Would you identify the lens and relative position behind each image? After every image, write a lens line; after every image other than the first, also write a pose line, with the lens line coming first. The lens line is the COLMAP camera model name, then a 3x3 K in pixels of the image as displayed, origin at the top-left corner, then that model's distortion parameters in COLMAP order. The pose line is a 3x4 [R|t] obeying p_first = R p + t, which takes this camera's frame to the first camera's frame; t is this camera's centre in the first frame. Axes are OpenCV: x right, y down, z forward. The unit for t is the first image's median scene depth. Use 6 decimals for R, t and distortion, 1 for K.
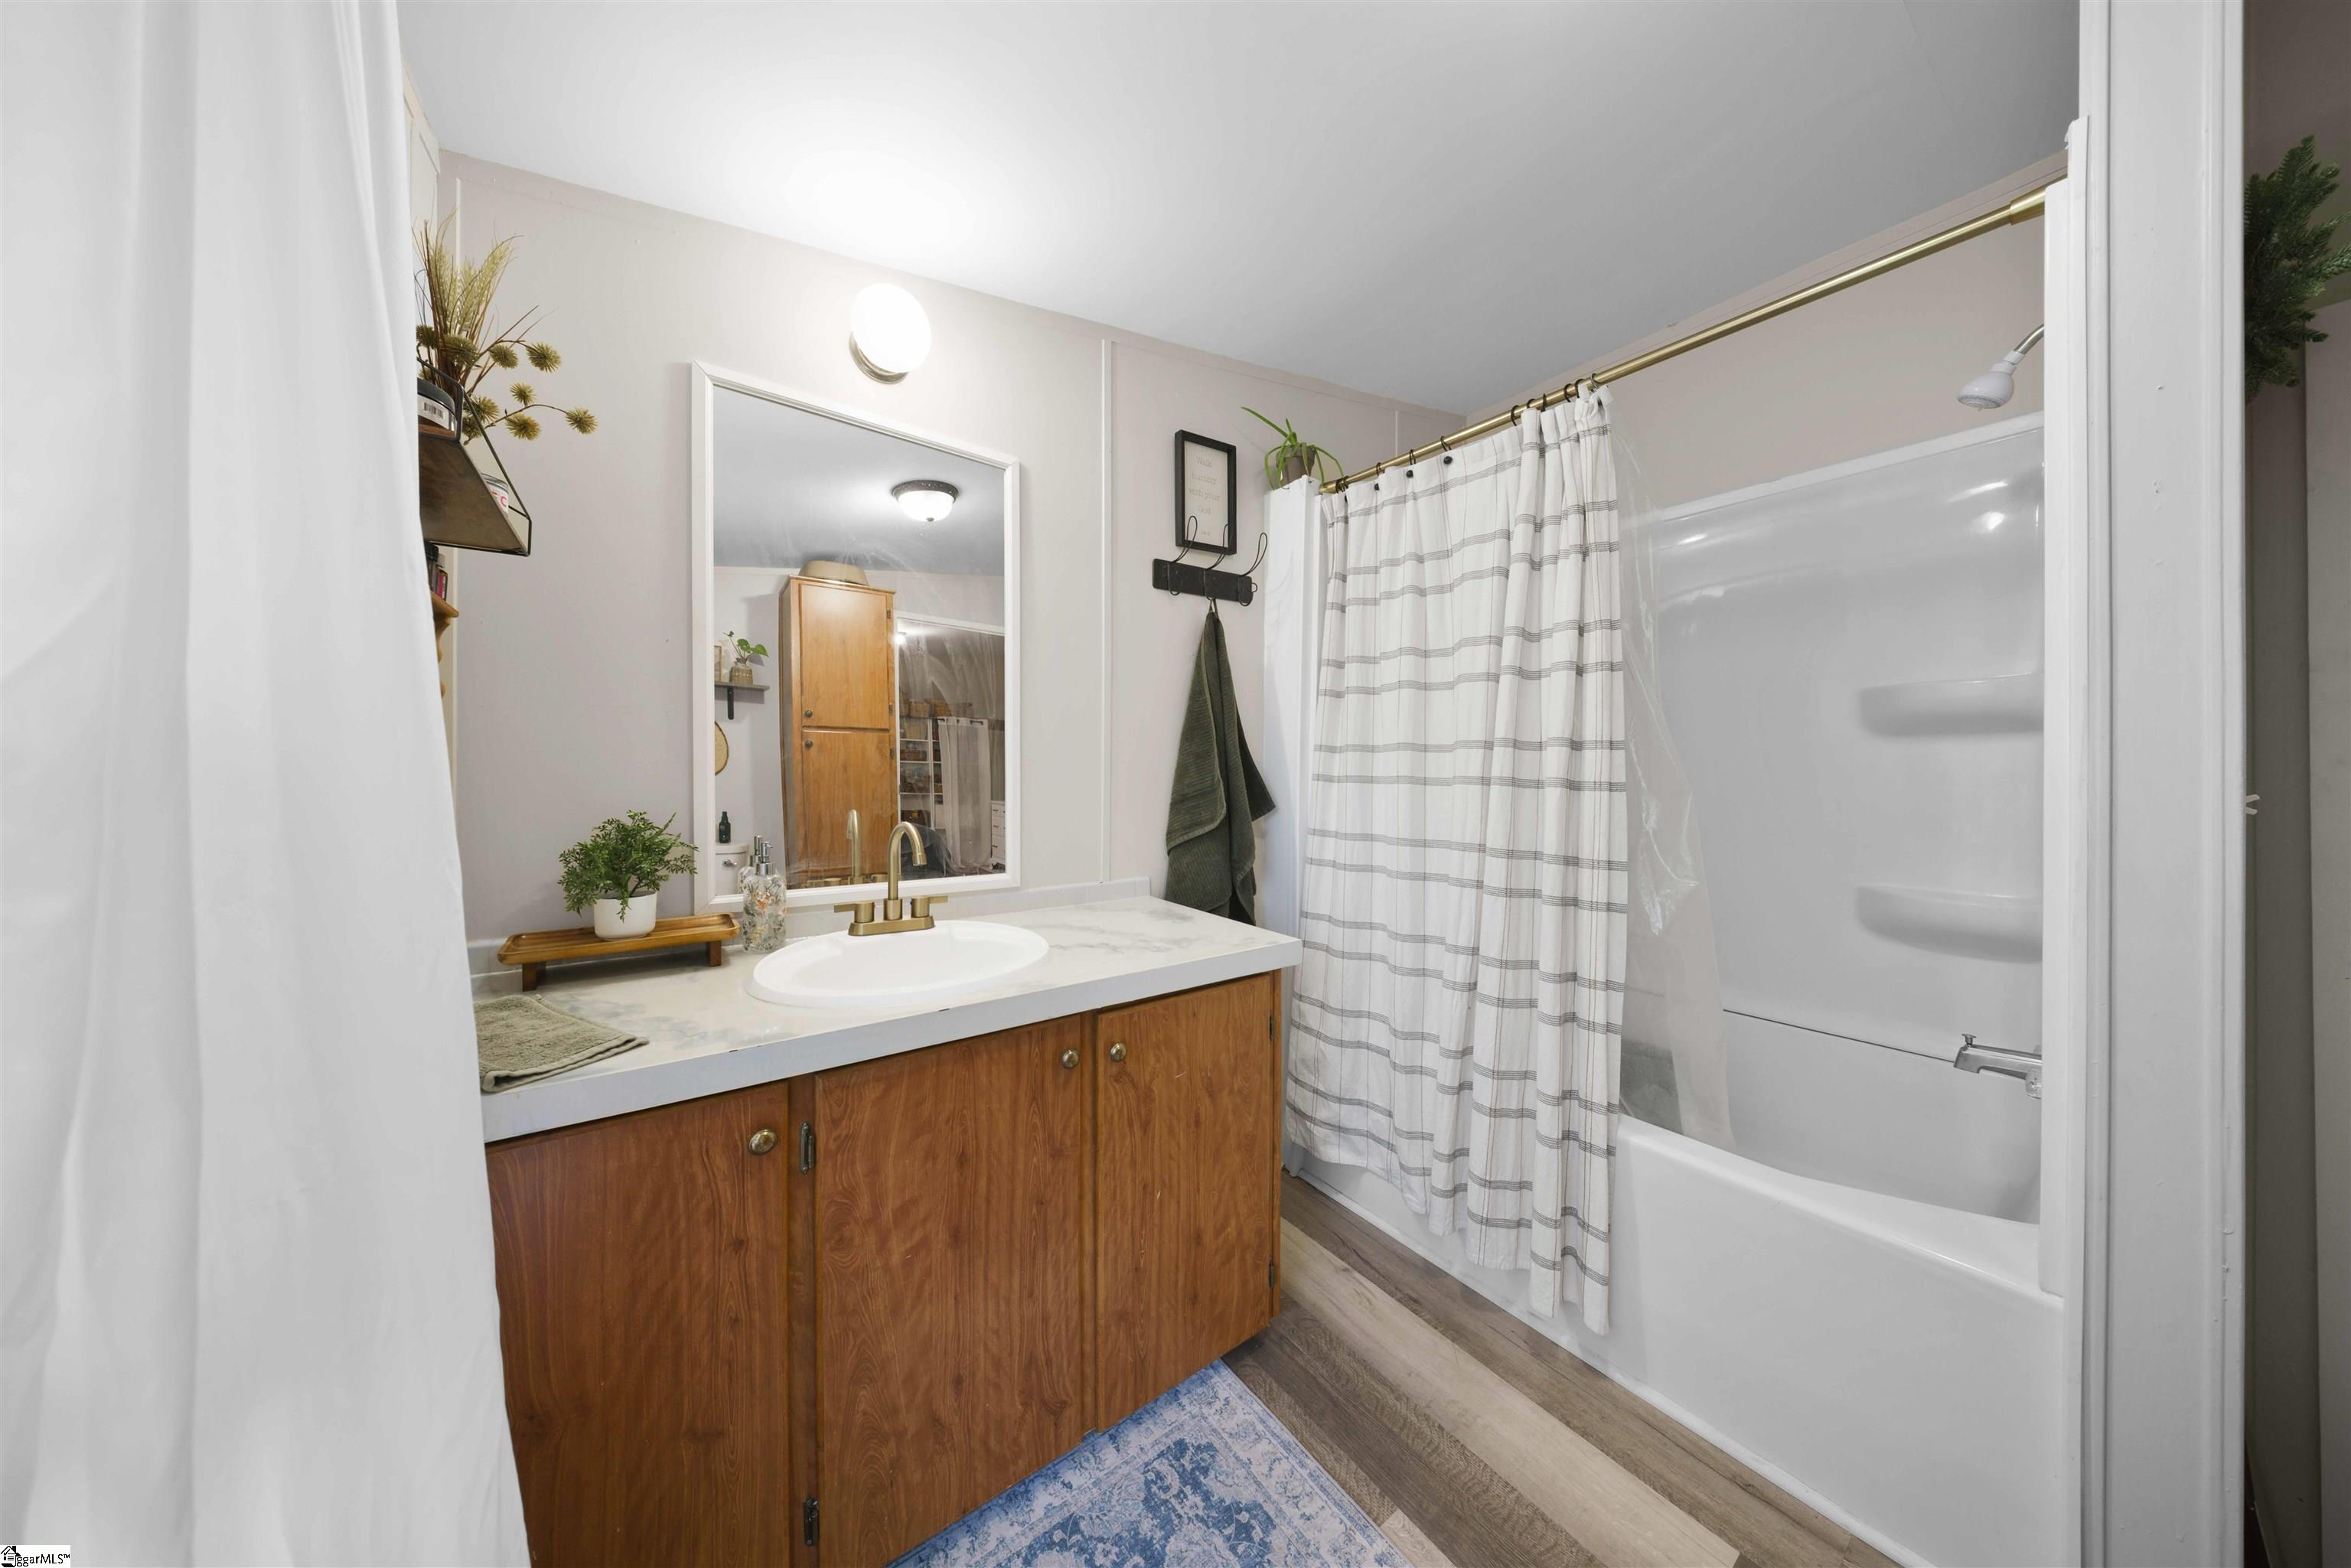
lens RADIAL K [[699.4, 0, 1136.7], [0, 699.4, 772.8], [0, 0, 1]] dist [0.003766, -0.000195]
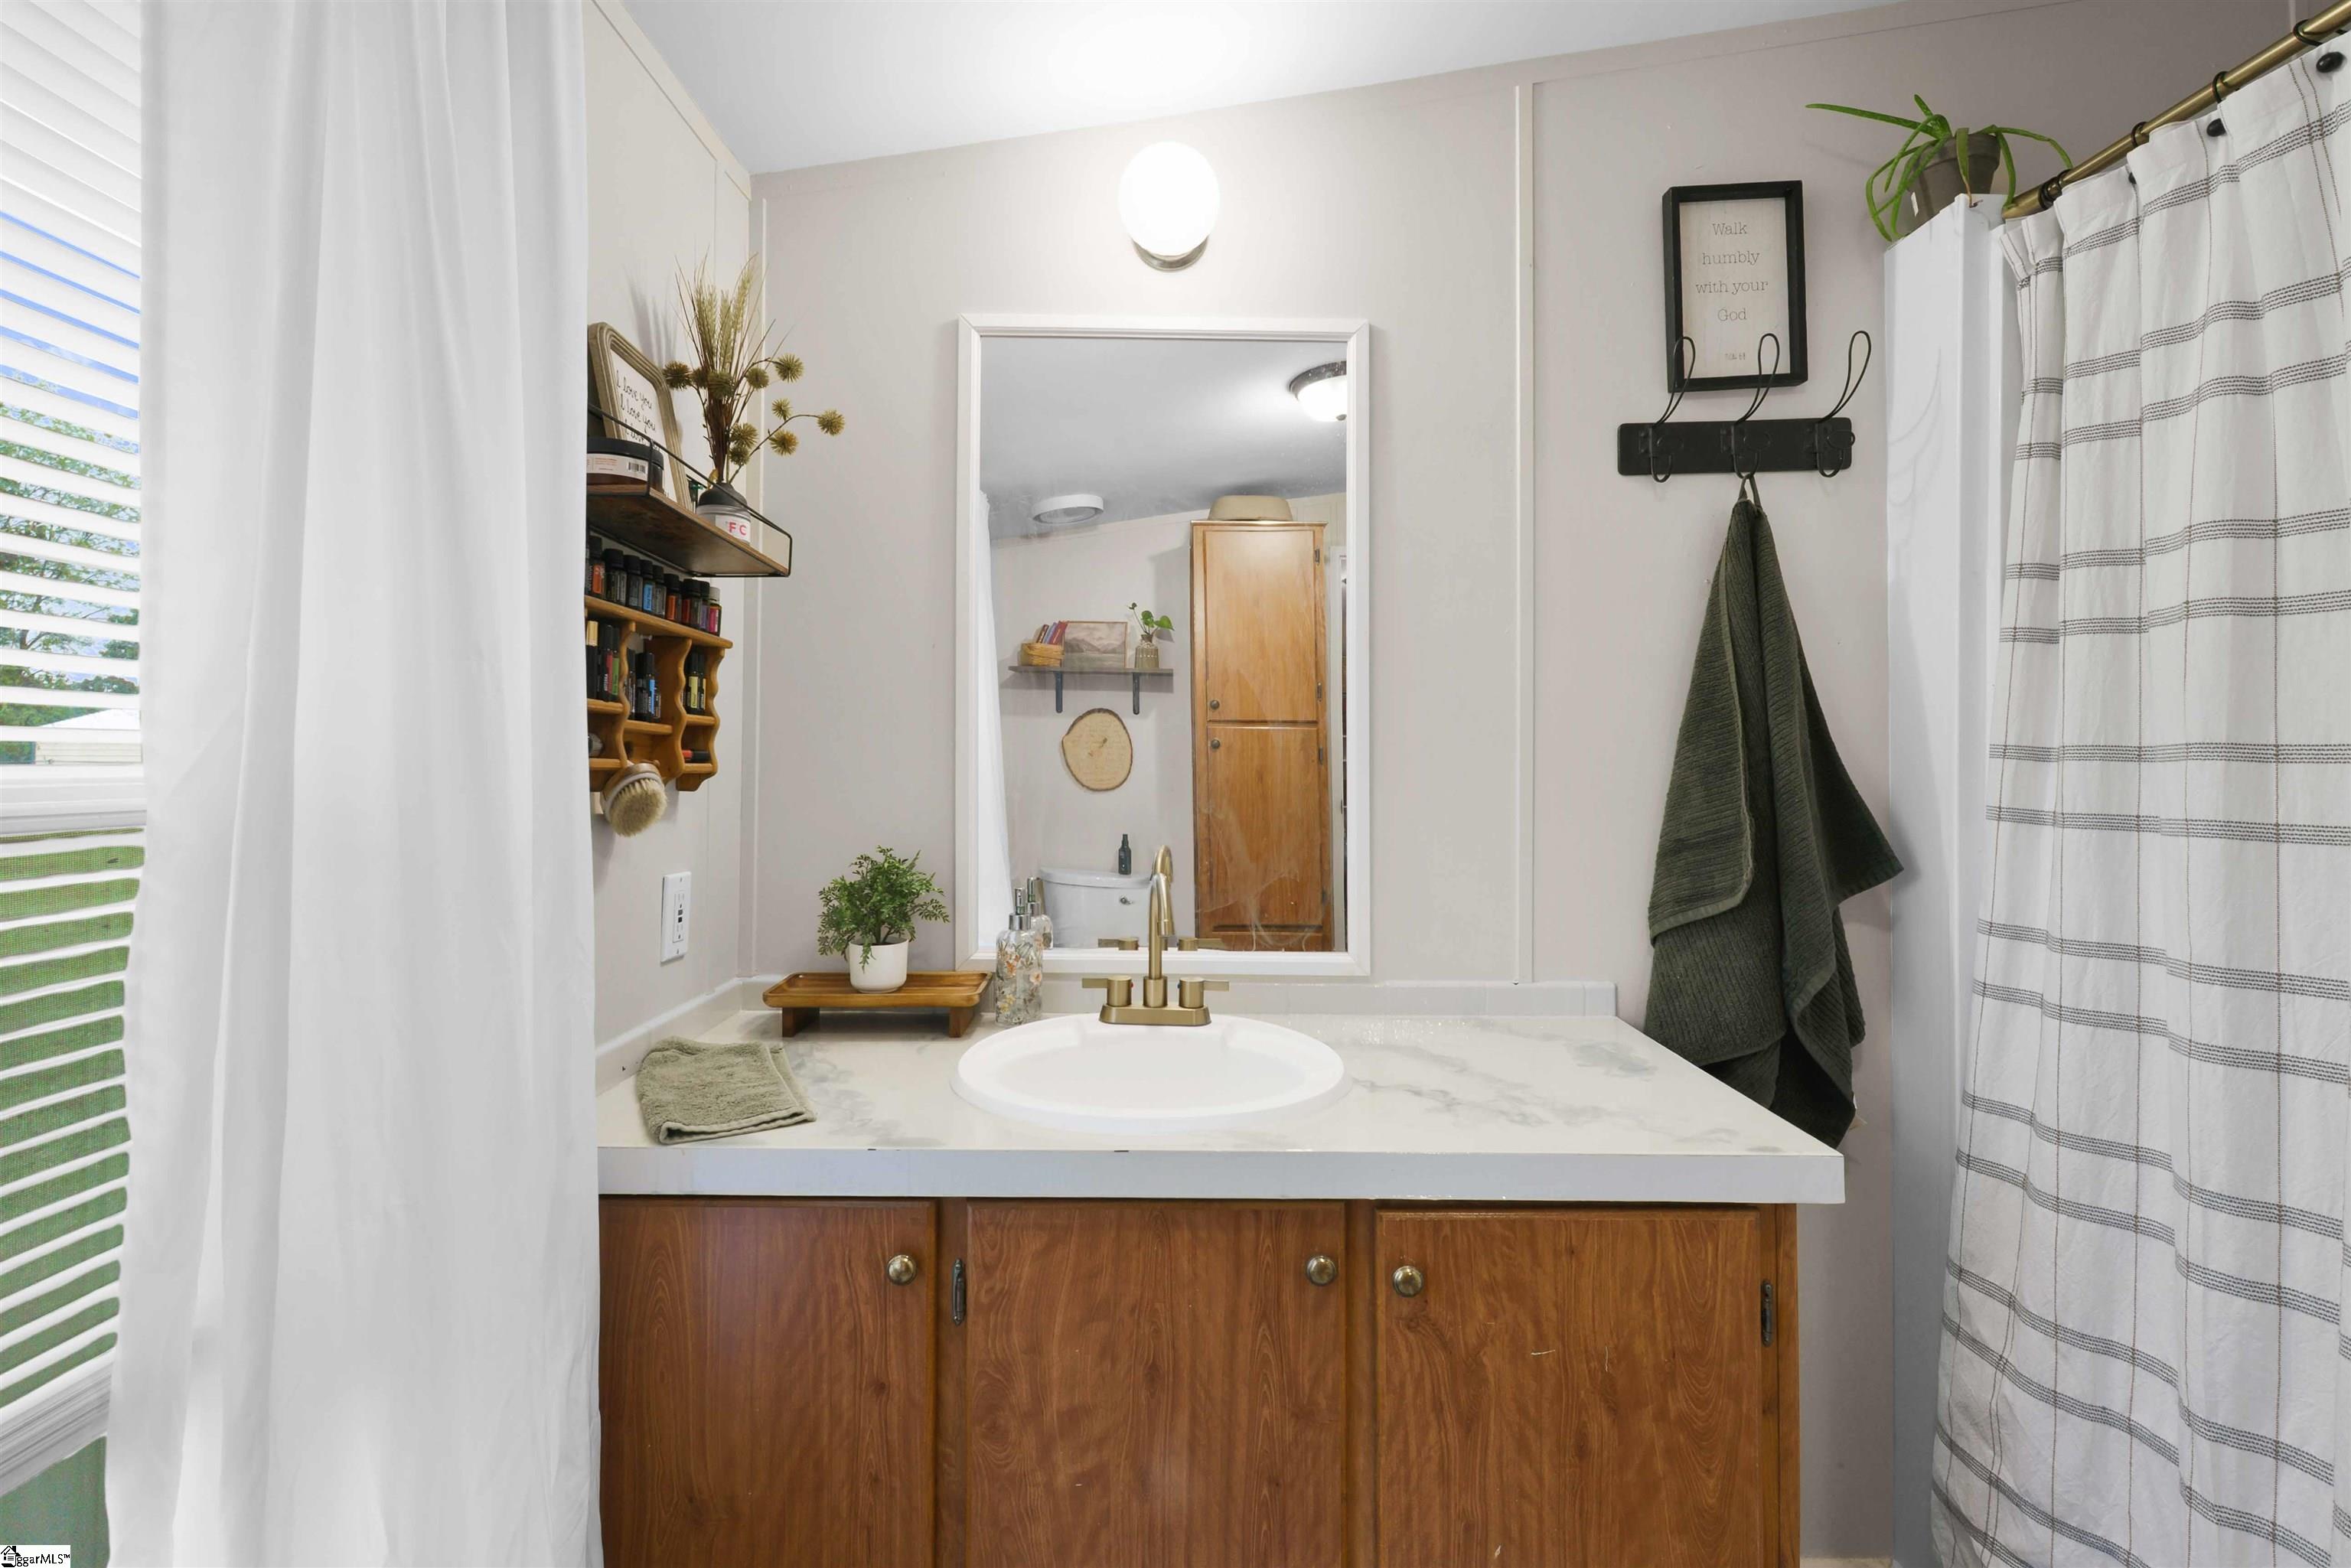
lens RADIAL K [[1054.1, 0, 1155.9], [0, 1054.1, 735.4], [0, 0, 1]] dist [0.005555, 0.000477]
pose [[0.811572, -0.020633, -0.583888, 0.263618], [0.005696, 0.999608, -0.027406, -0.036632], [0.584225, 0.018917, 0.811372, 0.096724]]
